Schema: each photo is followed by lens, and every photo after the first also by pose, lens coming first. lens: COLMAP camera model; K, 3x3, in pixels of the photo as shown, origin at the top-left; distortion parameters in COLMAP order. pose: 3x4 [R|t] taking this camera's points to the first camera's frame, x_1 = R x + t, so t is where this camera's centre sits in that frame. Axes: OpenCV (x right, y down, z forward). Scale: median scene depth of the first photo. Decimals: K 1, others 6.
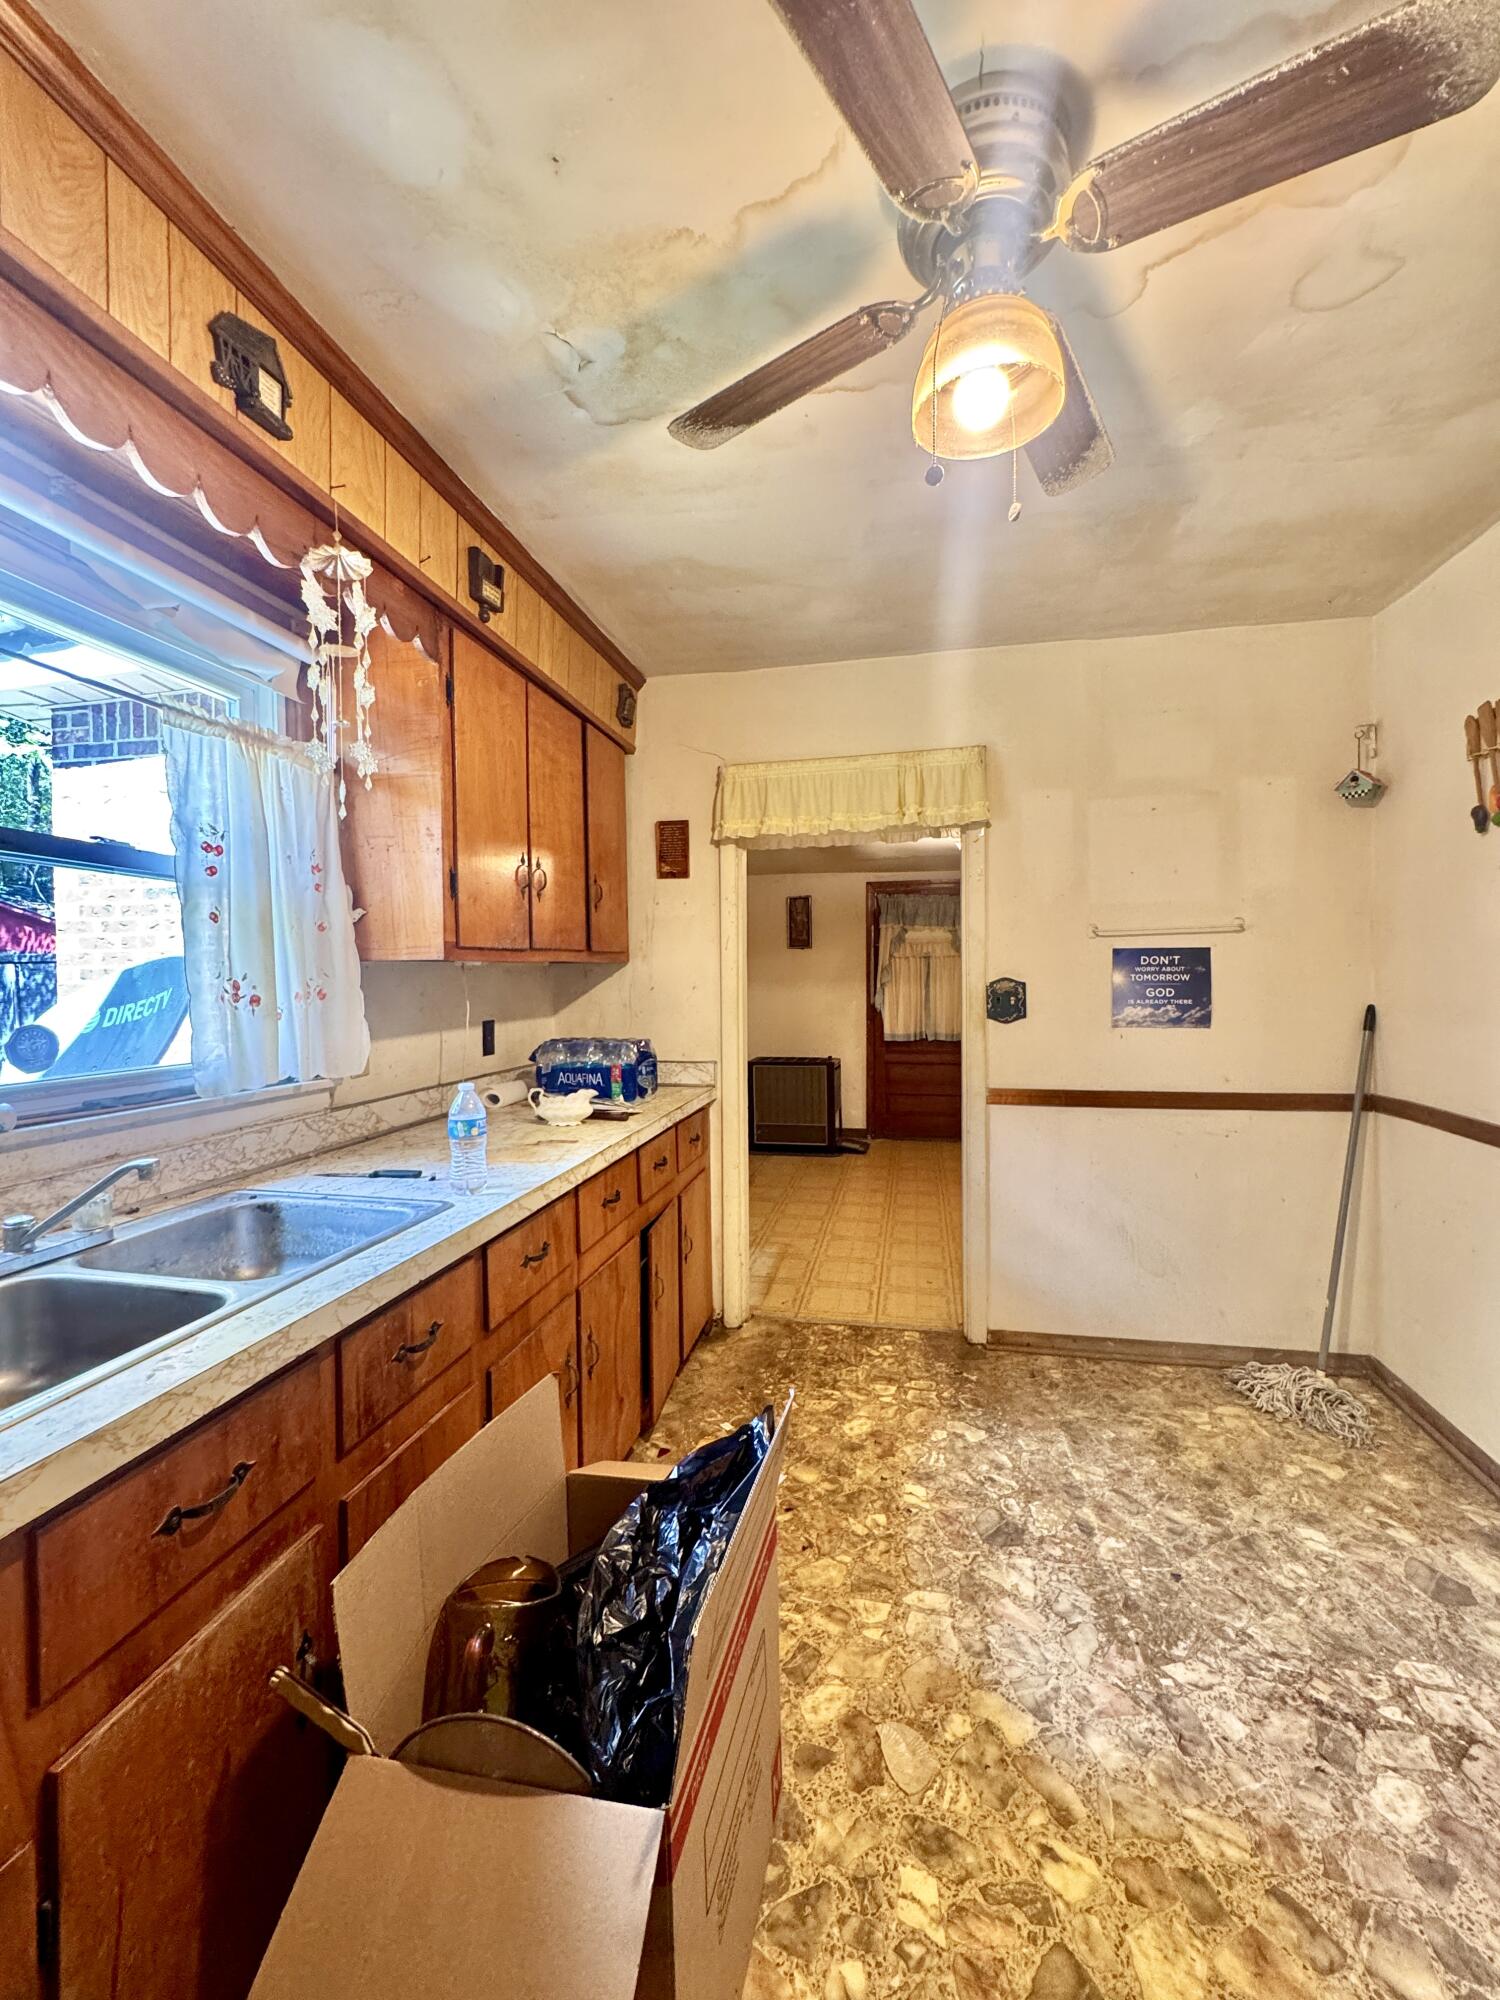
lens RADIAL K [[803.7, 0, 751.6], [0, 803.7, 999.1], [0, 0, 1]] dist [-0.005195, 0.000920]
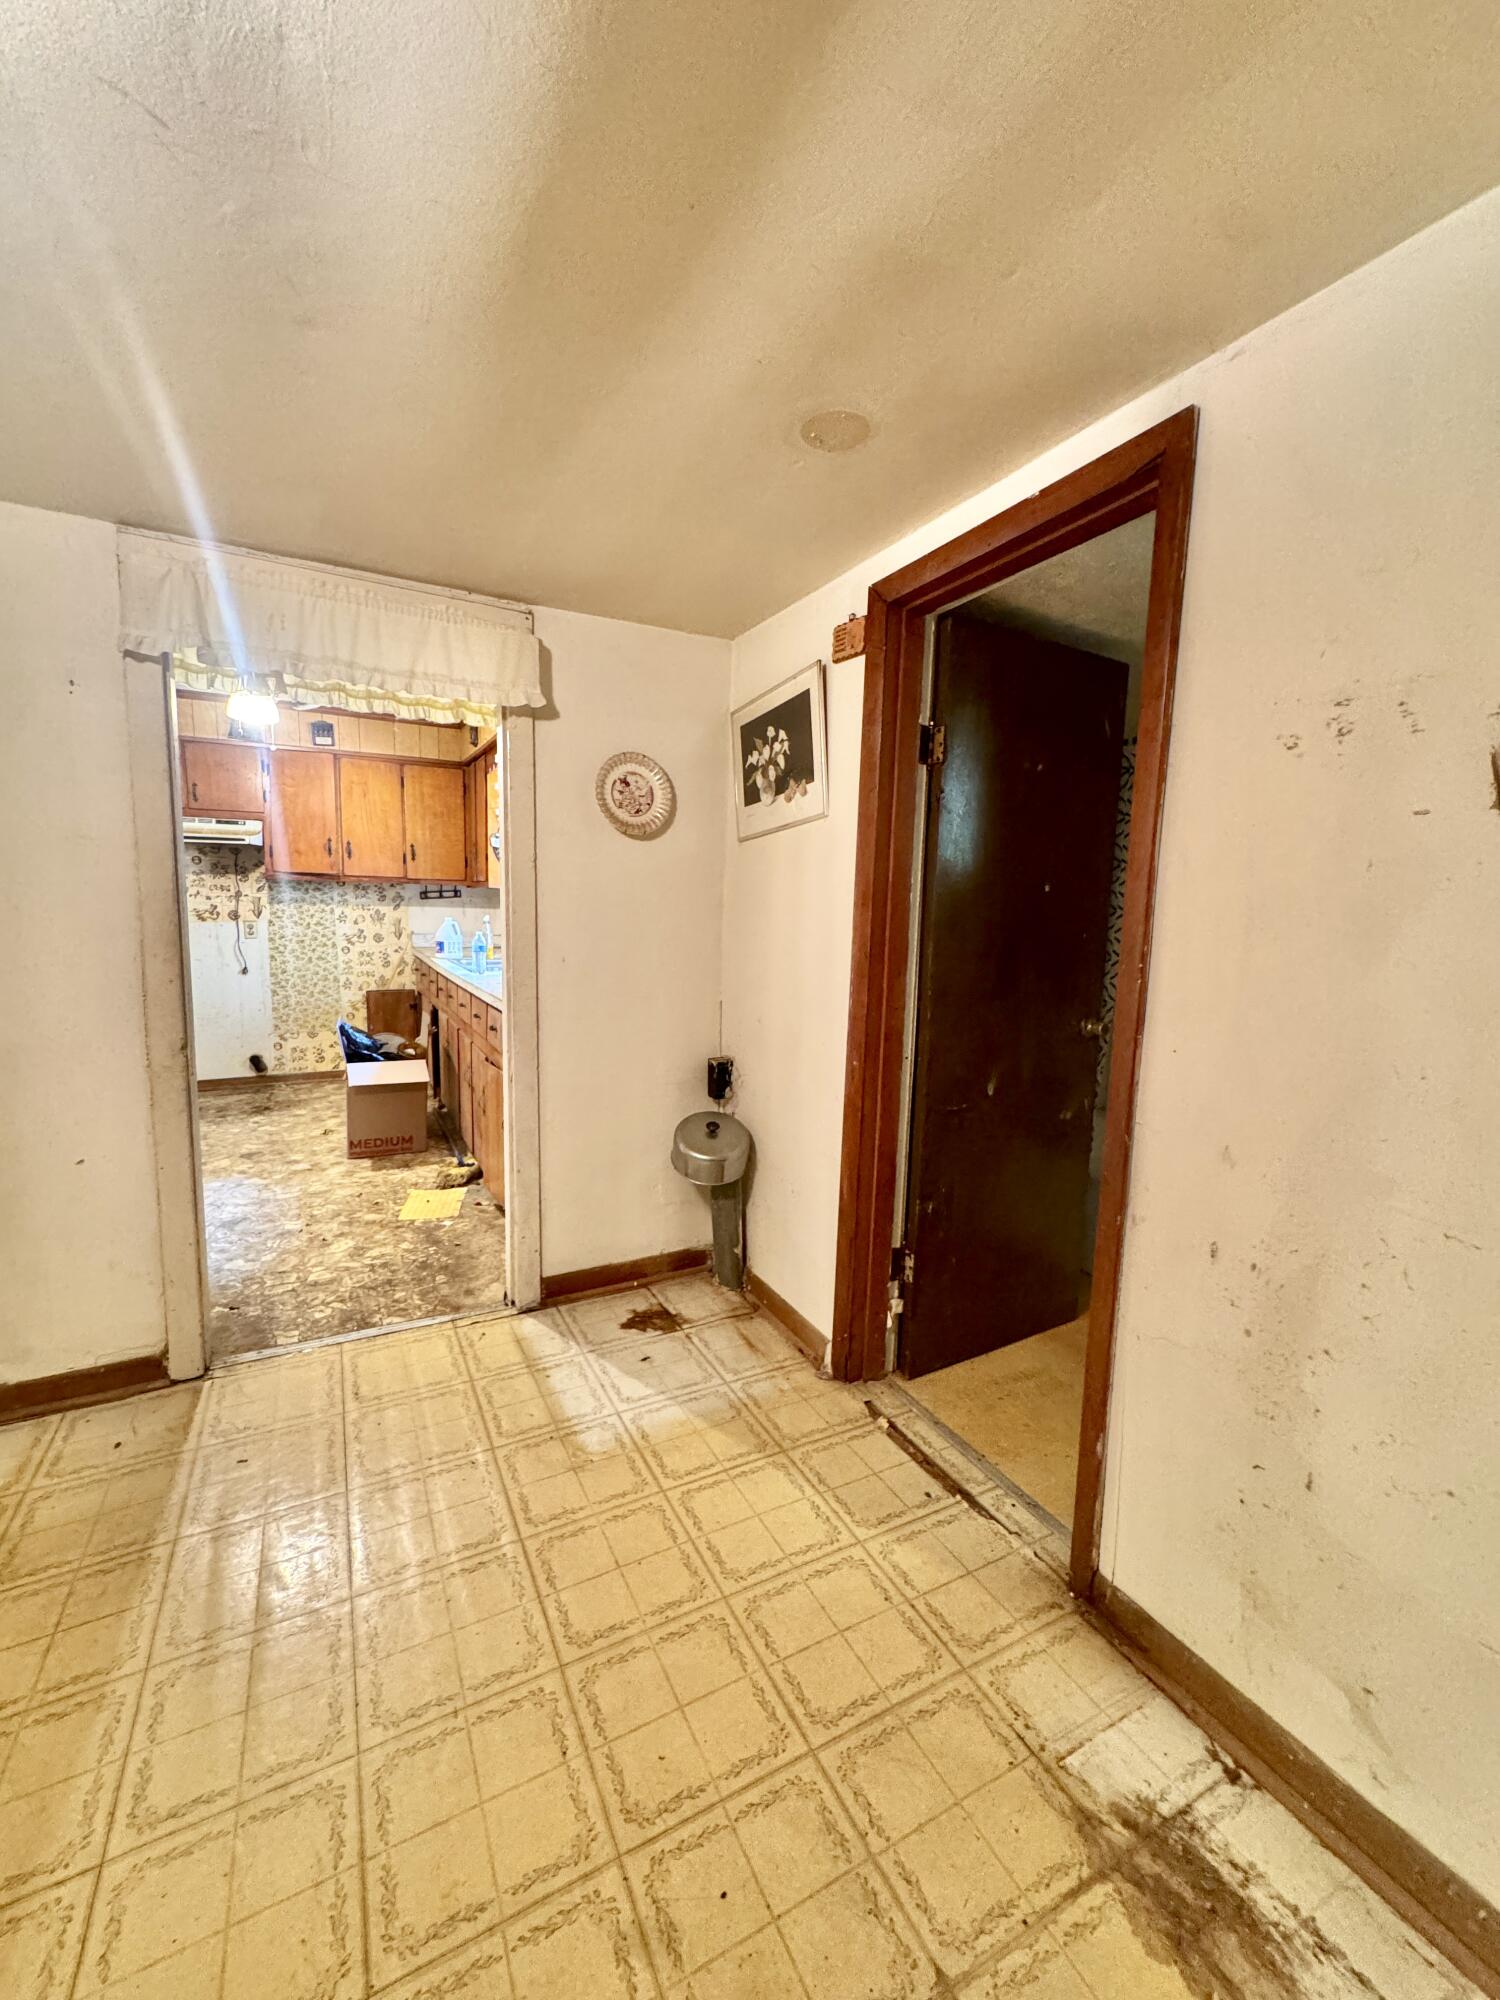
lens RADIAL K [[803.7, 0, 751.3], [0, 803.7, 1000.8], [0, 0, 1]] dist [-0.005195, 0.000920]
pose [[-0.771654, 0.065998, -0.632609, 0.383943], [-0.033047, 0.989098, 0.143500, -0.047887], [0.635184, 0.131638, -0.761061, 2.184141]]
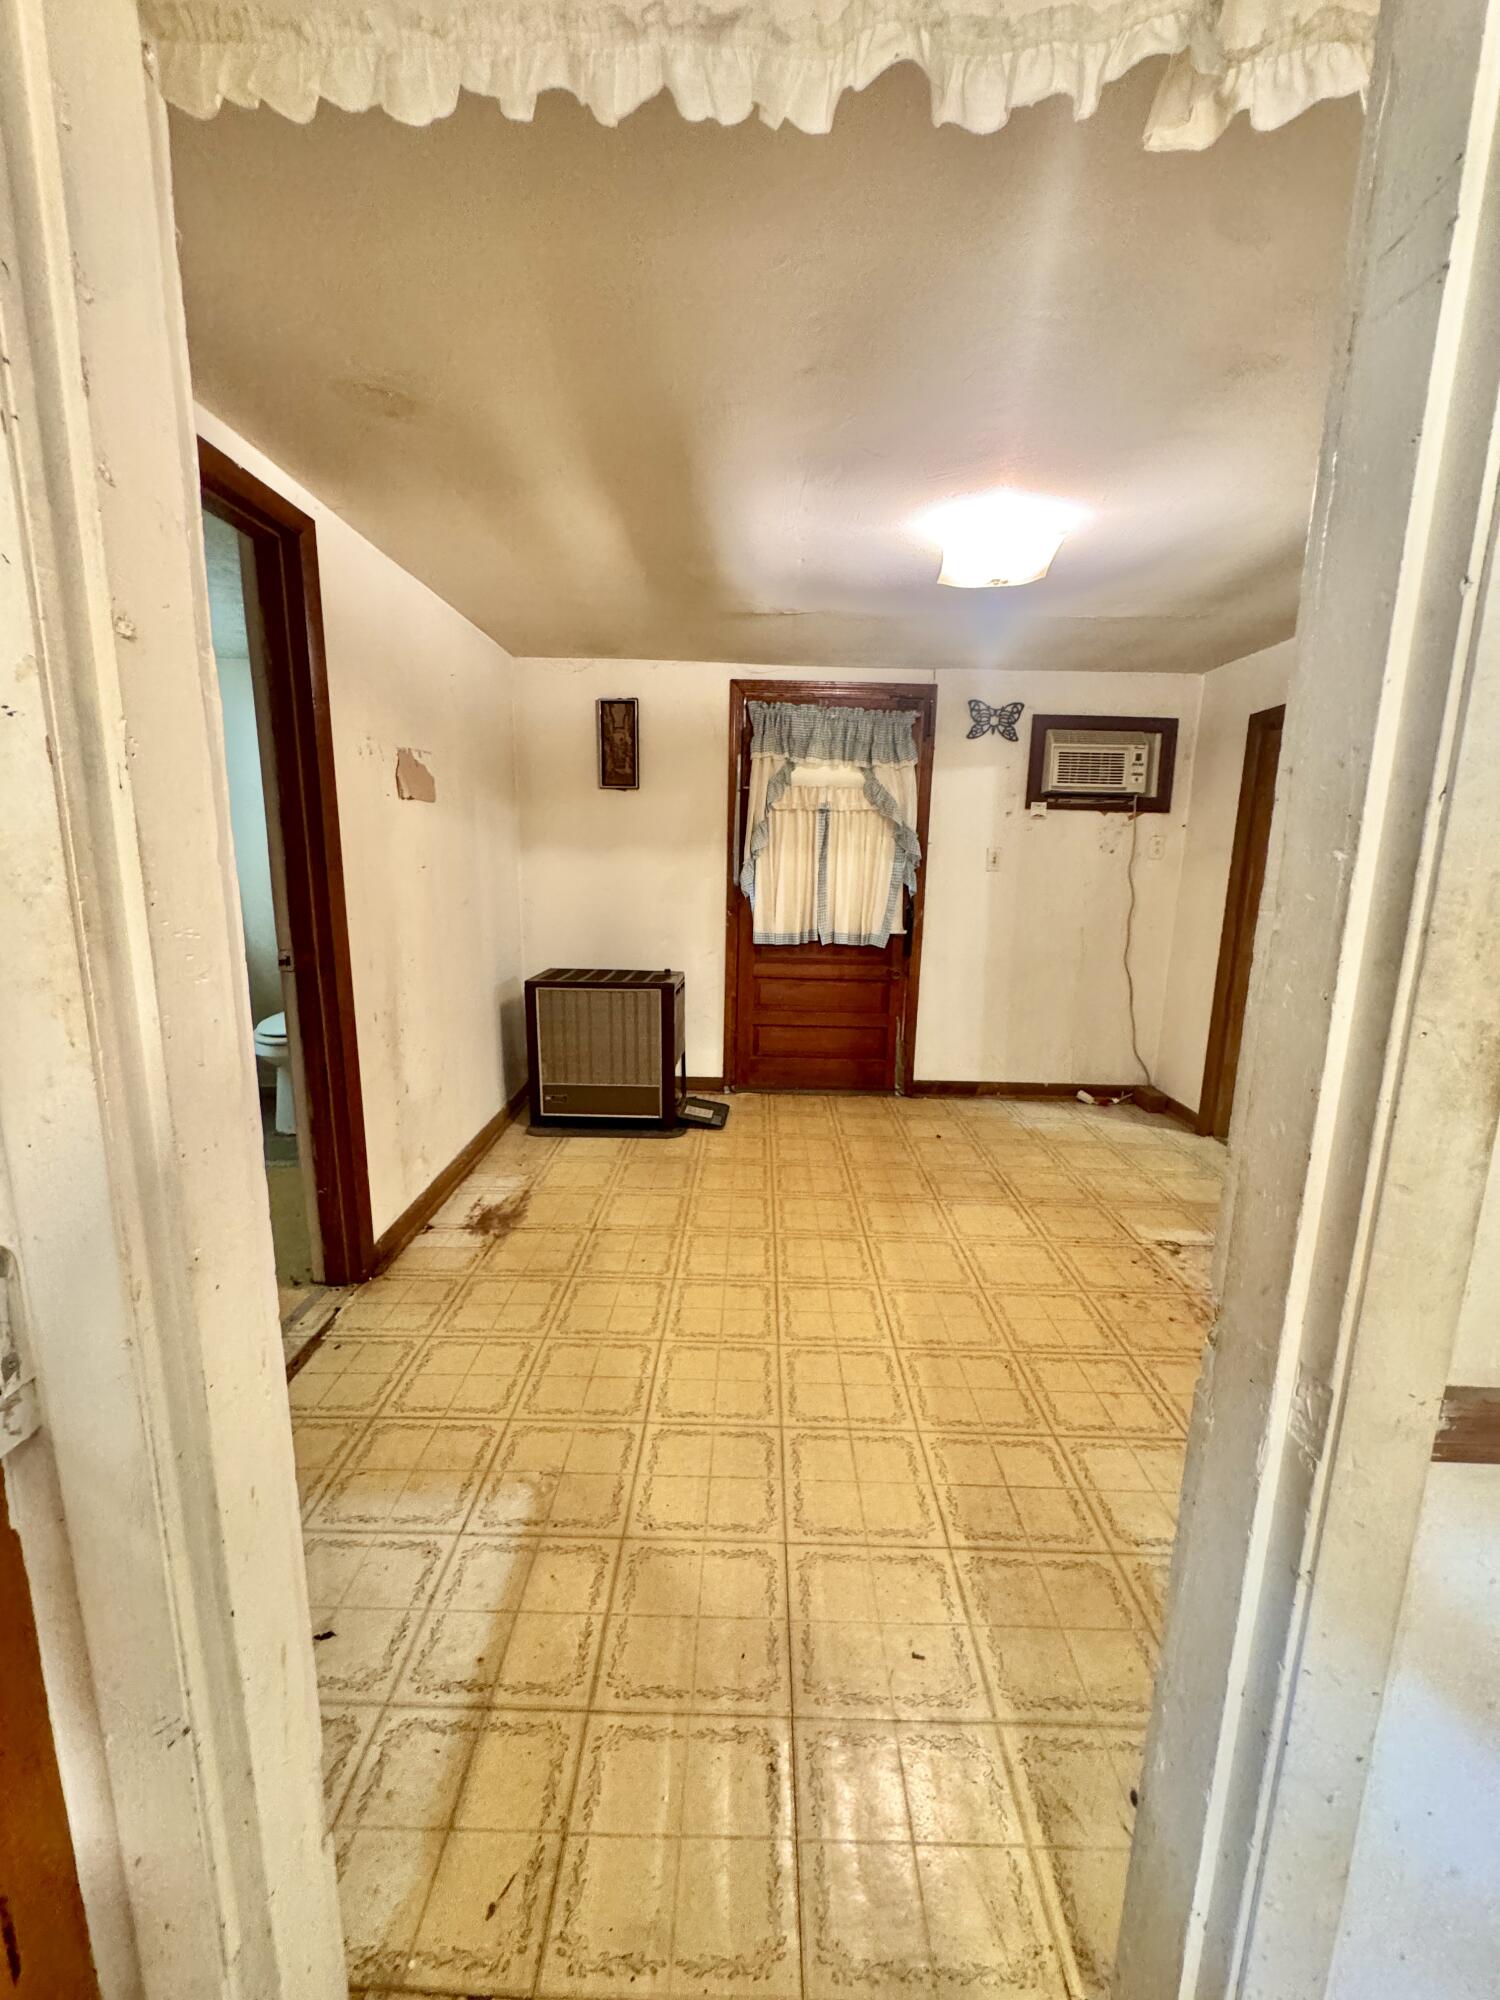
lens RADIAL K [[803.7, 0, 754.9], [0, 803.7, 1001.8], [0, 0, 1]] dist [-0.005195, 0.000920]
pose [[0.980339, -0.009050, 0.197114, 0.103653], [-0.023155, 0.986770, 0.160467, -0.011757], [-0.195958, -0.161876, 0.967159, 0.970136]]
